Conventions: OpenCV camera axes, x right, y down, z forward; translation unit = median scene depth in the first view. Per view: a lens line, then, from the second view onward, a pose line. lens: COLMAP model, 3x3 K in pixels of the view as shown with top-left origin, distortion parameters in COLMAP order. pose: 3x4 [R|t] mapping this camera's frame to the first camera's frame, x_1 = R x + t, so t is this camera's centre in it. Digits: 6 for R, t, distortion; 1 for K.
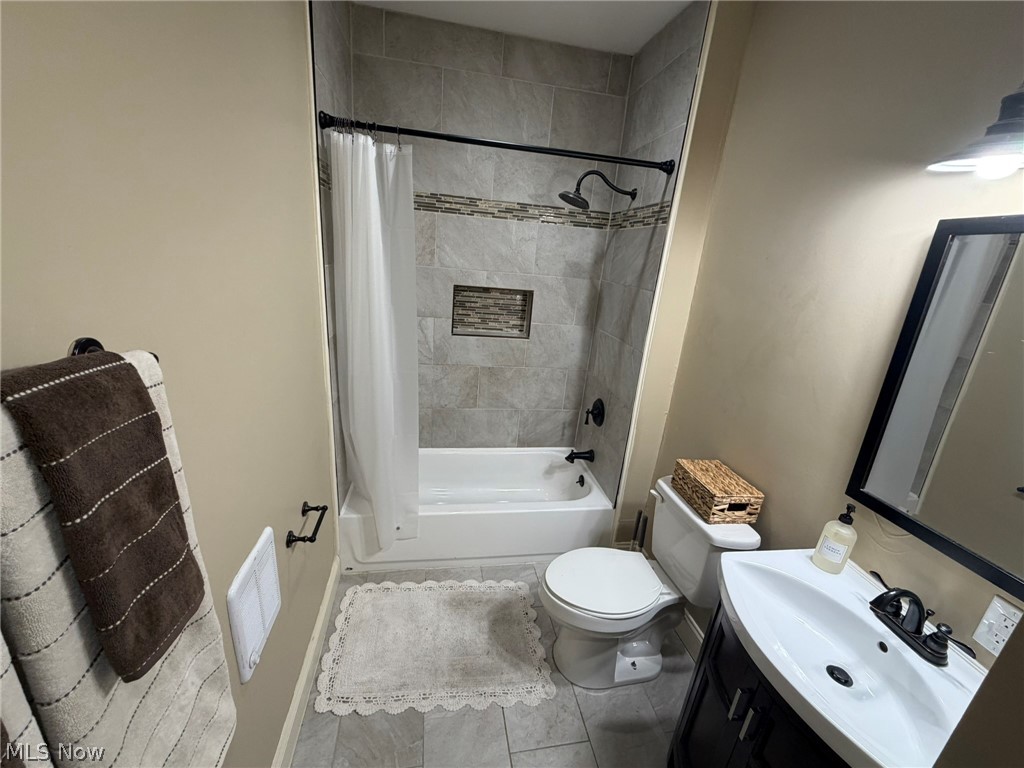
lens RADIAL K [[410.8, 0, 510.5], [0, 410.8, 384.1], [0, 0, 1]] dist [-0.002154, 0.000598]
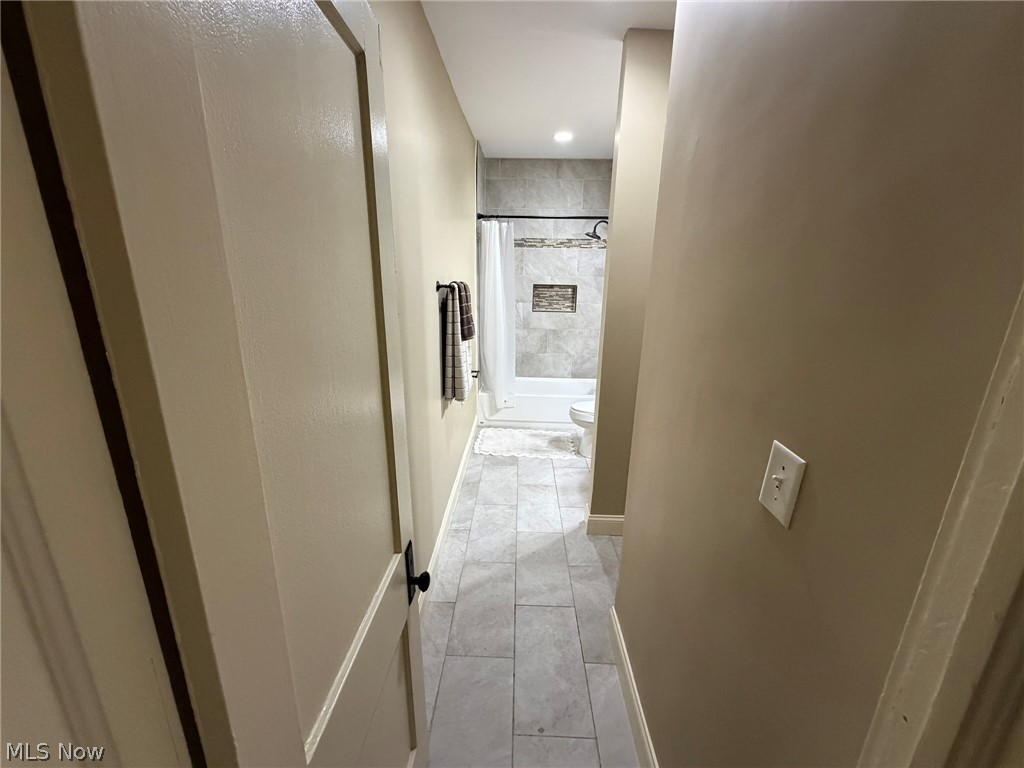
lens RADIAL K [[410.8, 0, 511.1], [0, 410.8, 385.2], [0, 0, 1]] dist [-0.002154, 0.000598]
pose [[0.975891, -0.009113, -0.218069, 0.170086], [-0.002458, 0.998606, -0.052729, 0.322907], [0.218246, 0.051994, 0.974508, -0.842209]]
